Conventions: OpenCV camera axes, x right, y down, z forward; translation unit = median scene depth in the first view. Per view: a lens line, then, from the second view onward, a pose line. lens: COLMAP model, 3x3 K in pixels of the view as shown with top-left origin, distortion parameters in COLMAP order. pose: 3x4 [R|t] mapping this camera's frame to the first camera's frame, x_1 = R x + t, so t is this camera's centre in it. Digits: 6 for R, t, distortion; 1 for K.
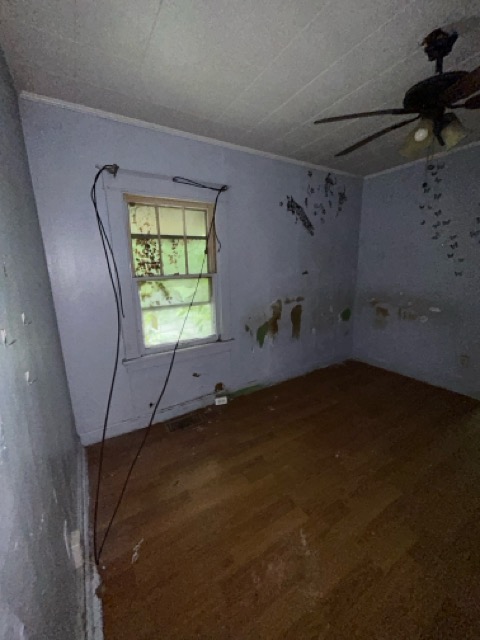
lens RADIAL K [[261.6, 0, 240.3], [0, 261.6, 320.2], [0, 0, 1]] dist [-0.000220, 0.000580]
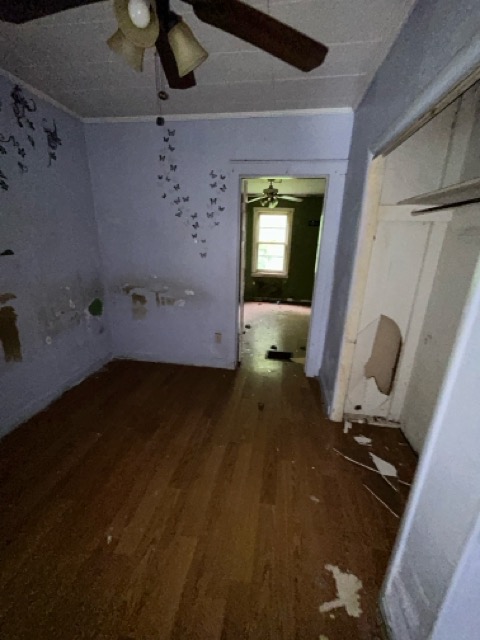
lens RADIAL K [[261.6, 0, 239.8], [0, 261.6, 317.4], [0, 0, 1]] dist [-0.000220, 0.000580]
pose [[0.653360, -0.180617, 0.735186, 0.128097], [0.121345, 0.983552, 0.133795, -0.051013], [-0.747259, 0.001795, 0.664530, 0.201652]]
